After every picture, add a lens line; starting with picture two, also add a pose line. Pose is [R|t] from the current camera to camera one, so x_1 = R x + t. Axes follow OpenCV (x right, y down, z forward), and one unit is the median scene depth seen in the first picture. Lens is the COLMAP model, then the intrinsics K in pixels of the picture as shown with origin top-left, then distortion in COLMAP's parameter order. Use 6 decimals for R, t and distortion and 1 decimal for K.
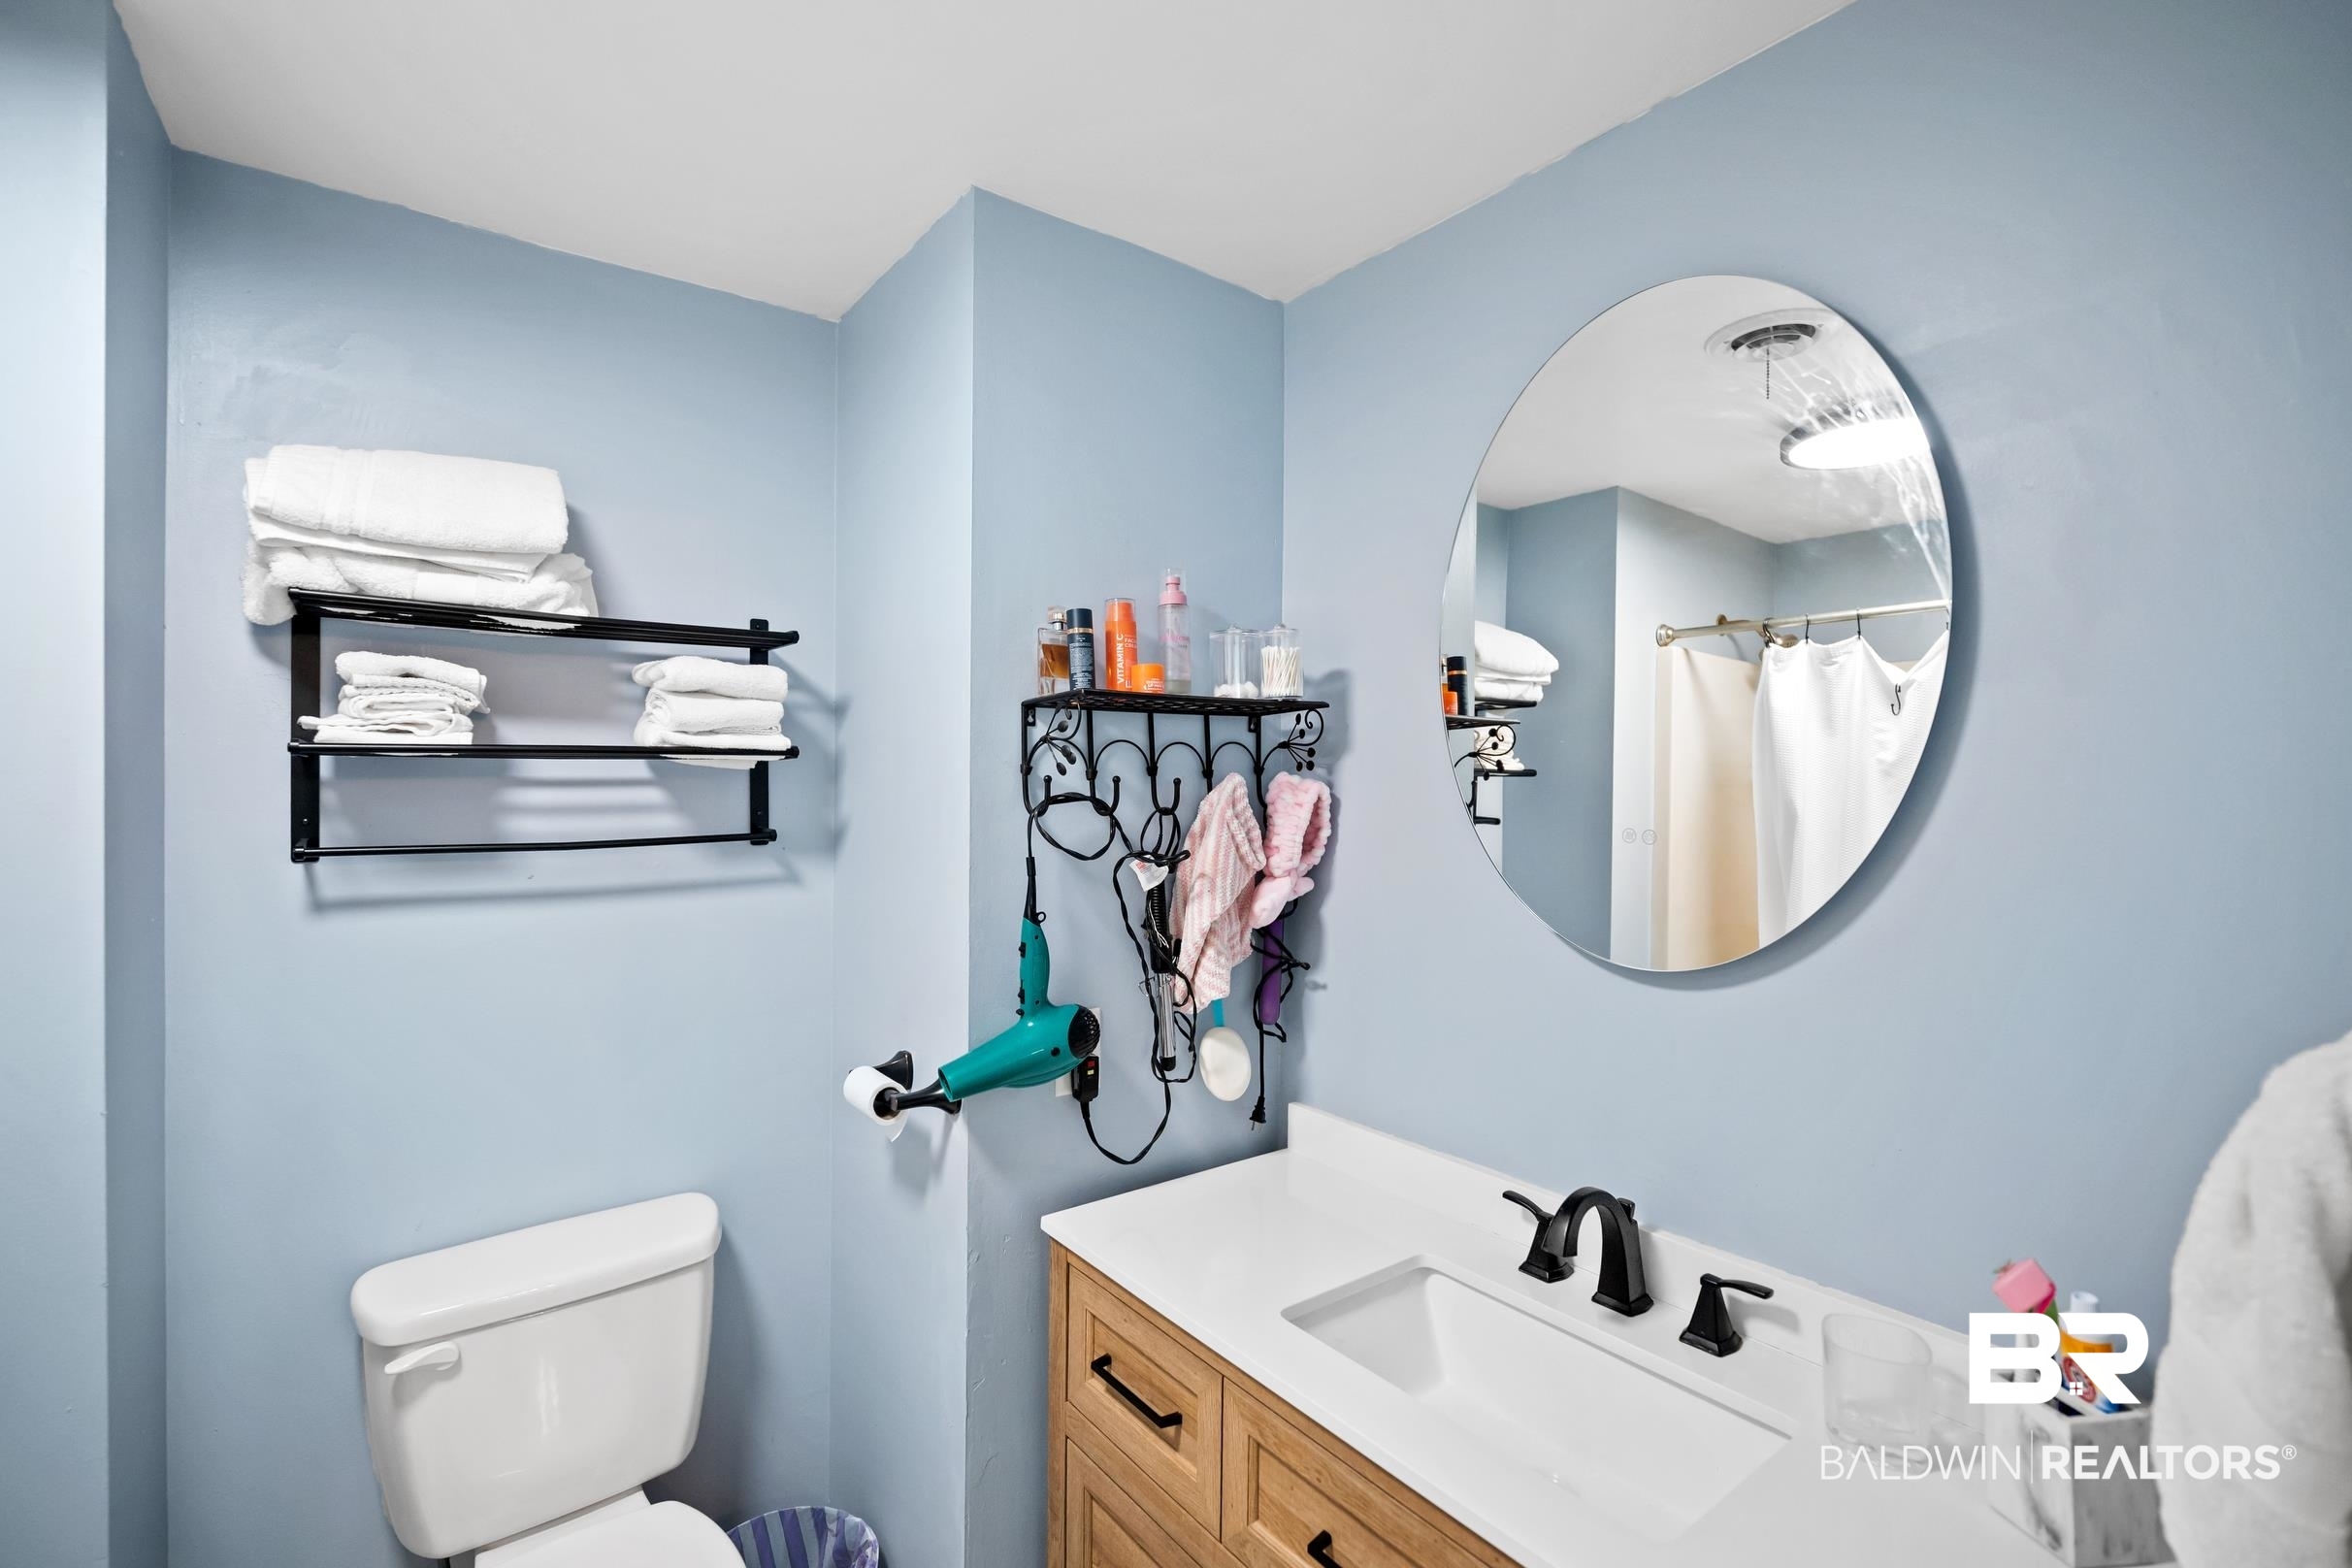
lens RADIAL K [[1038.2, 0, 1185.9], [0, 1038.2, 768.8], [0, 0, 1]] dist [0.000453, -0.000371]
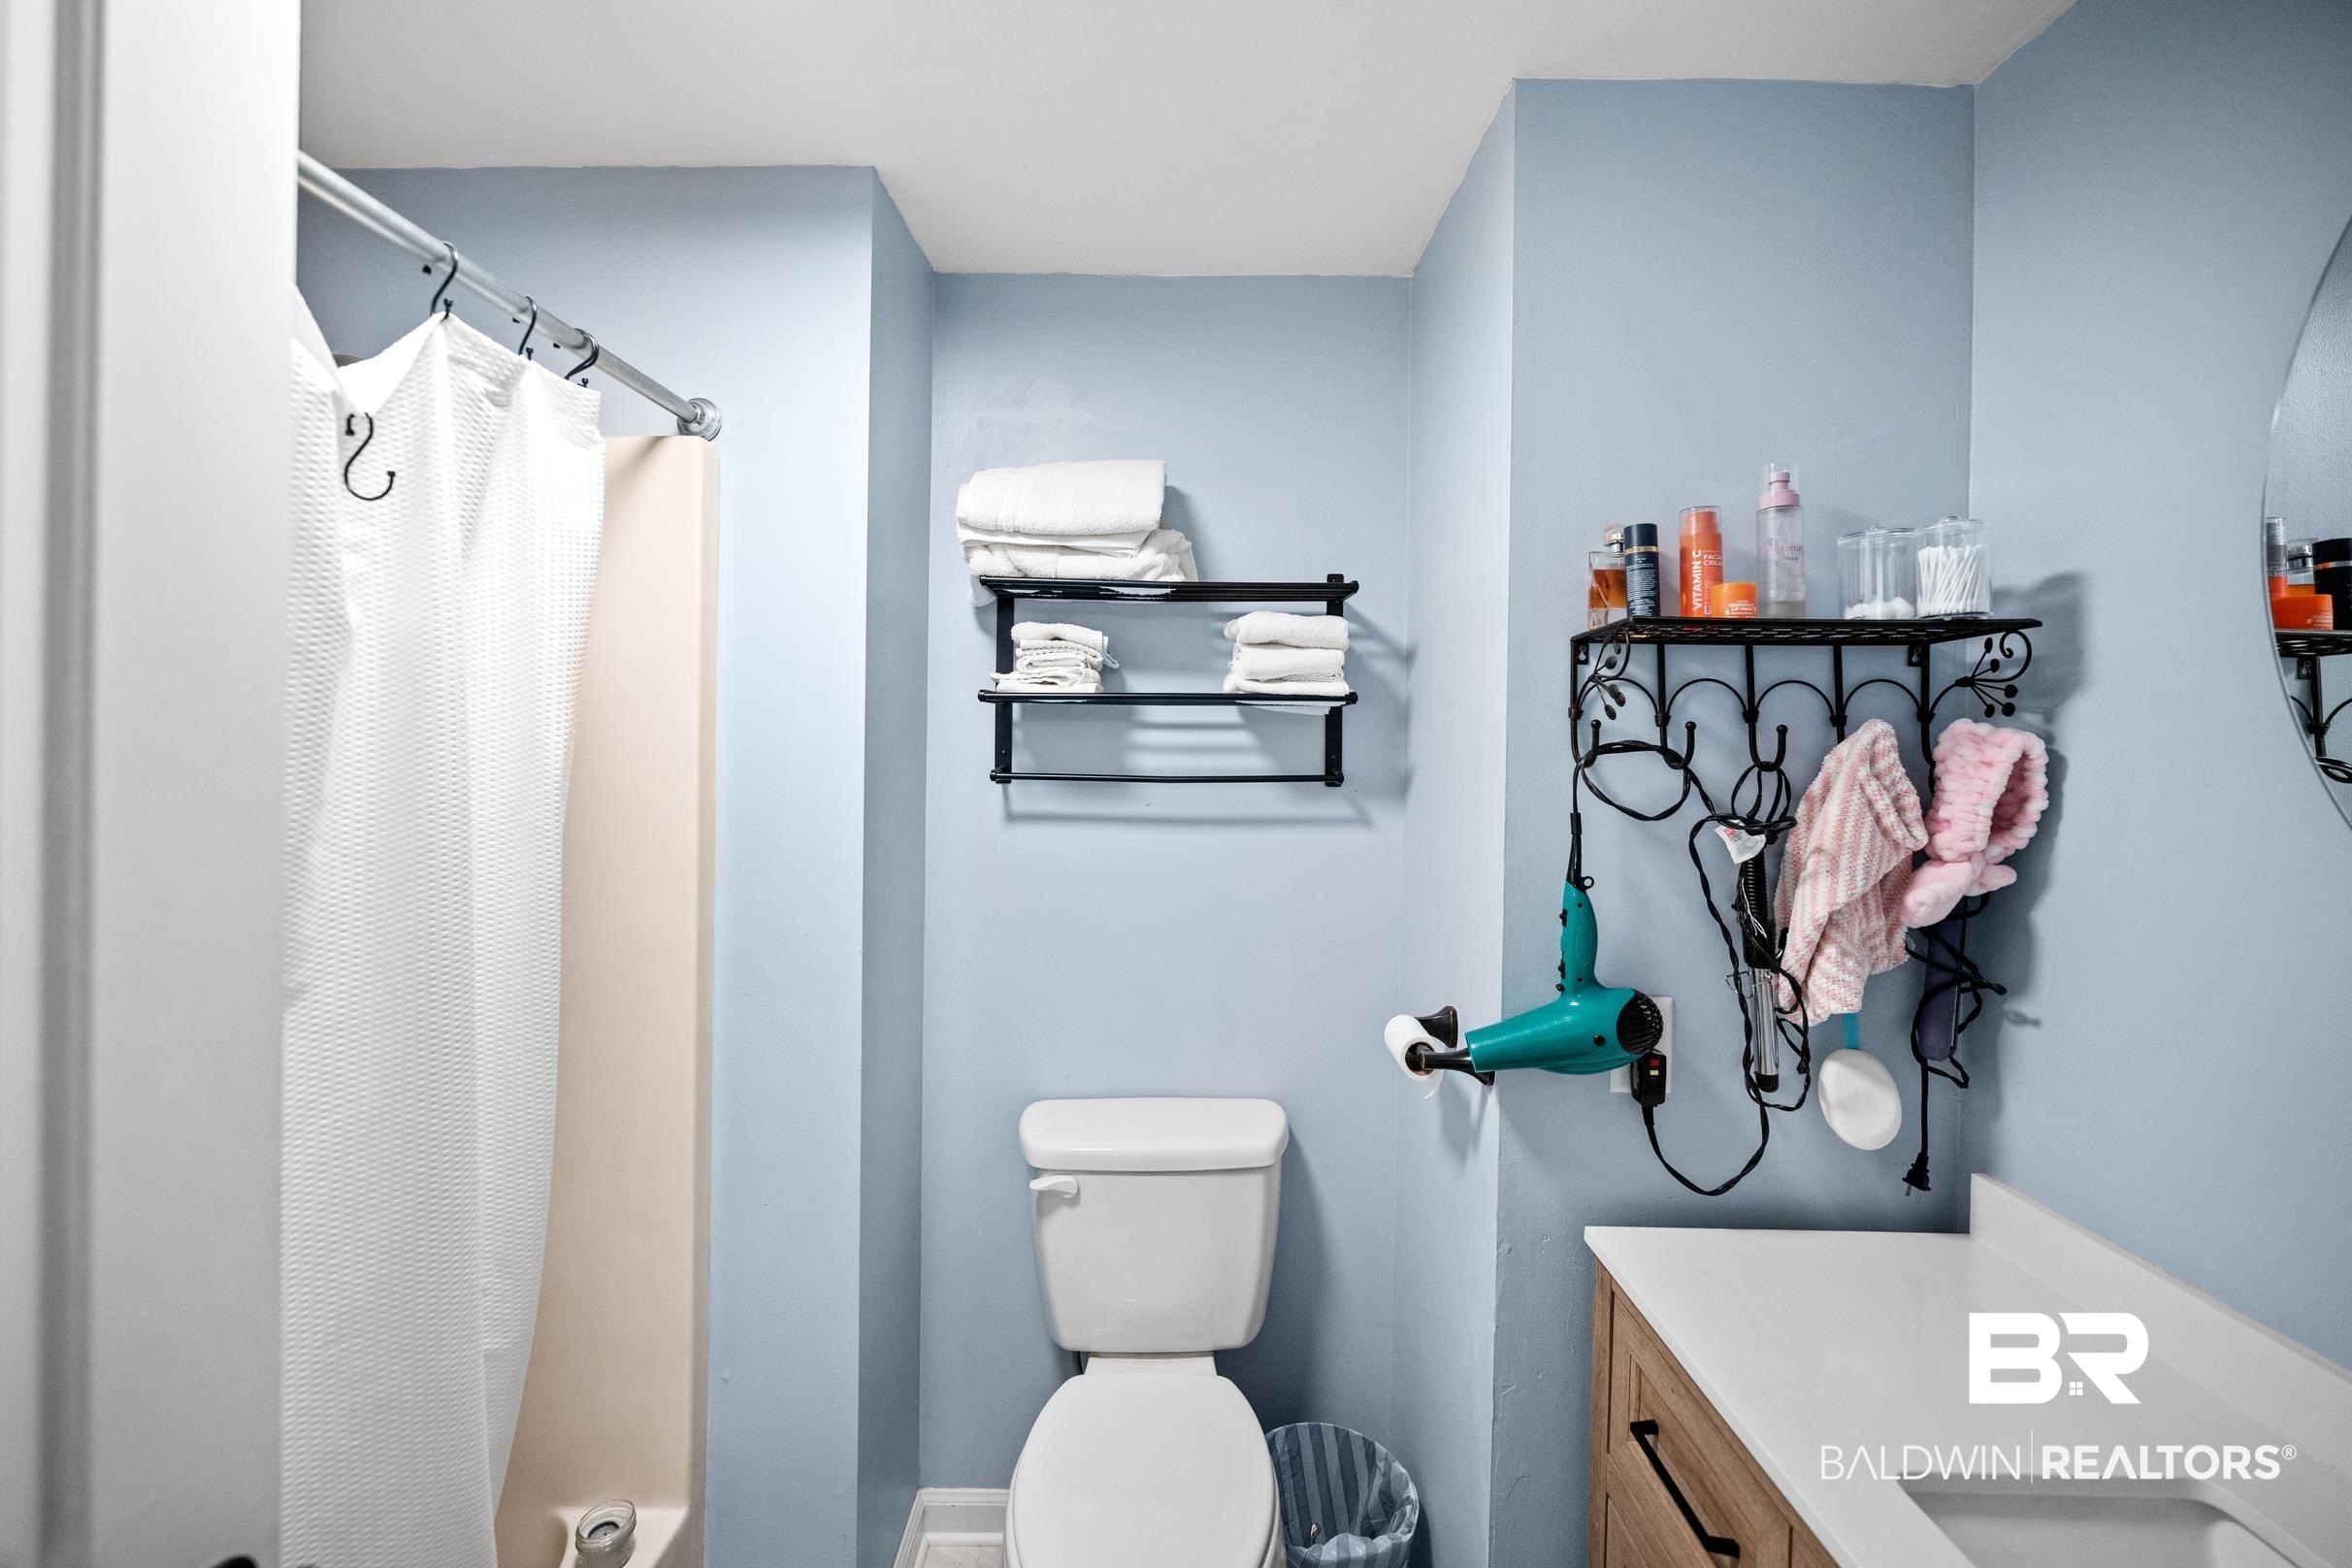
lens RADIAL K [[971.6, 0, 1187.2], [0, 971.6, 717.0], [0, 0, 1]] dist [-0.007056, 0.001369]
pose [[0.792815, 0.001126, -0.609461, 0.085927], [-0.004761, 0.999979, -0.004345, 0.008636], [0.609443, 0.006346, 0.792804, 0.141893]]
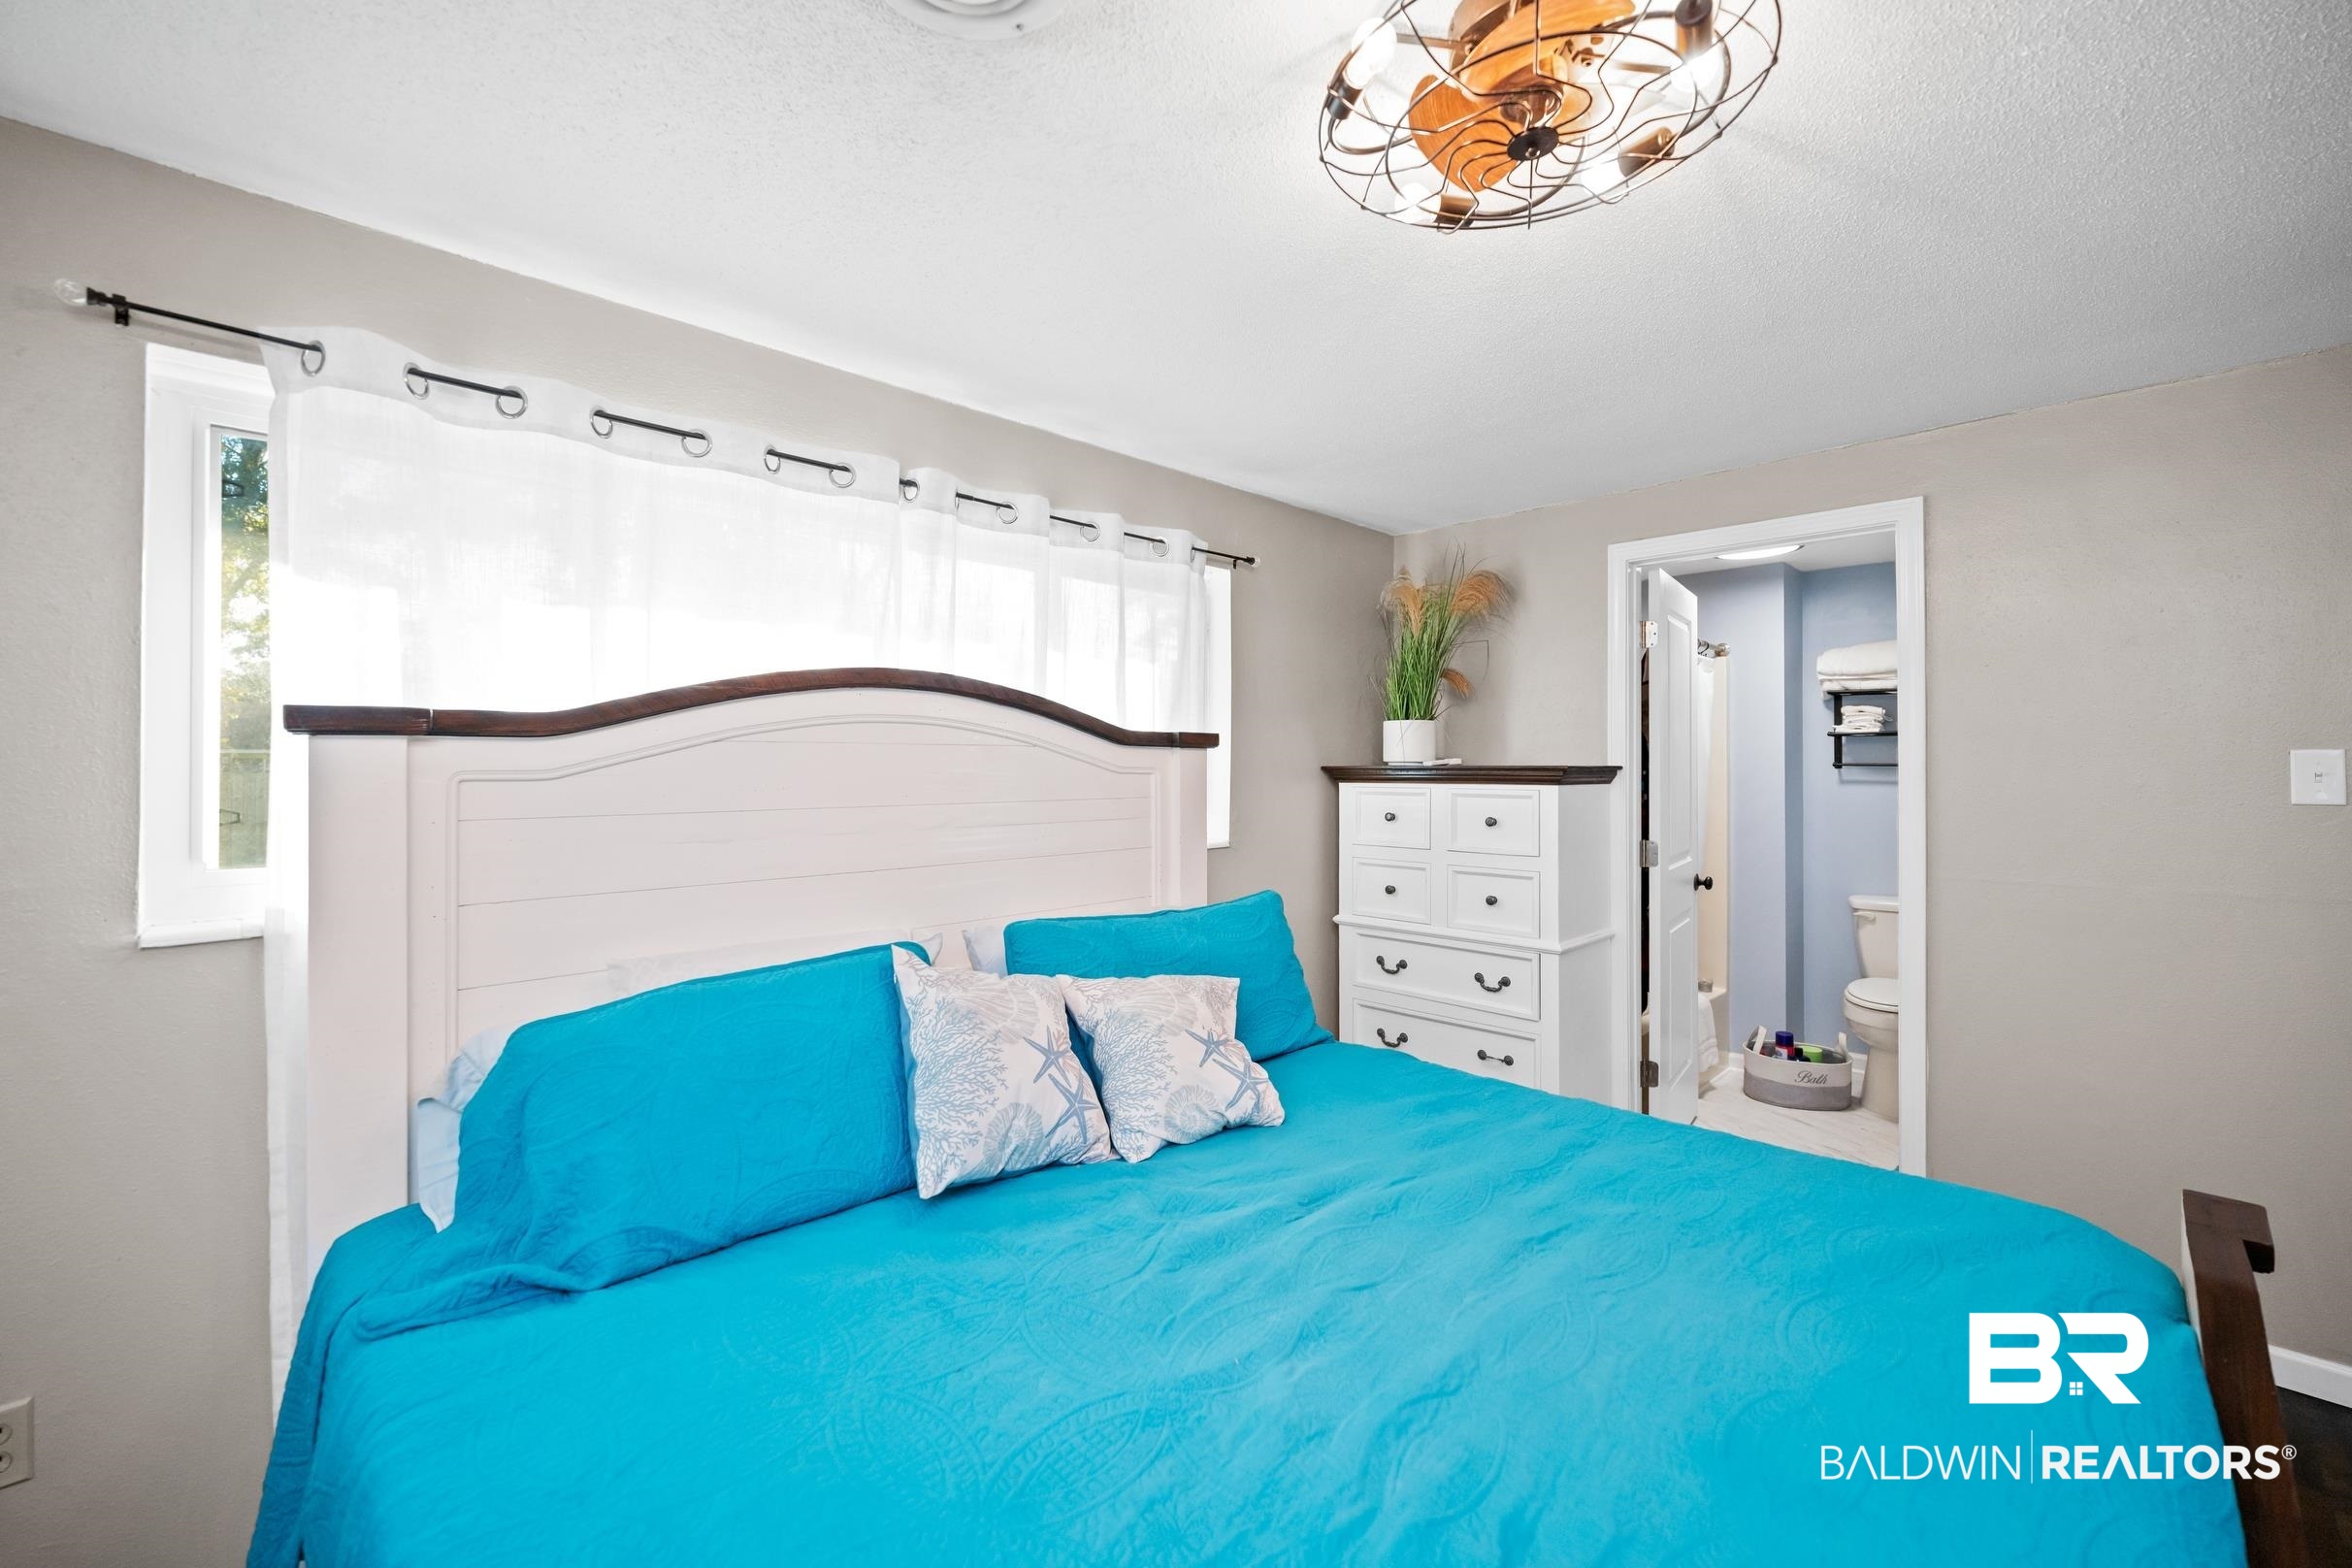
lens RADIAL K [[971.6, 0, 1167.3], [0, 971.6, 760.7], [0, 0, 1]] dist [-0.007056, 0.001369]
pose [[0.126888, -0.011249, -0.991853, 1.828602], [0.006446, 0.999924, -0.010515, 0.076568], [0.991896, -0.005059, 0.126951, -1.434231]]
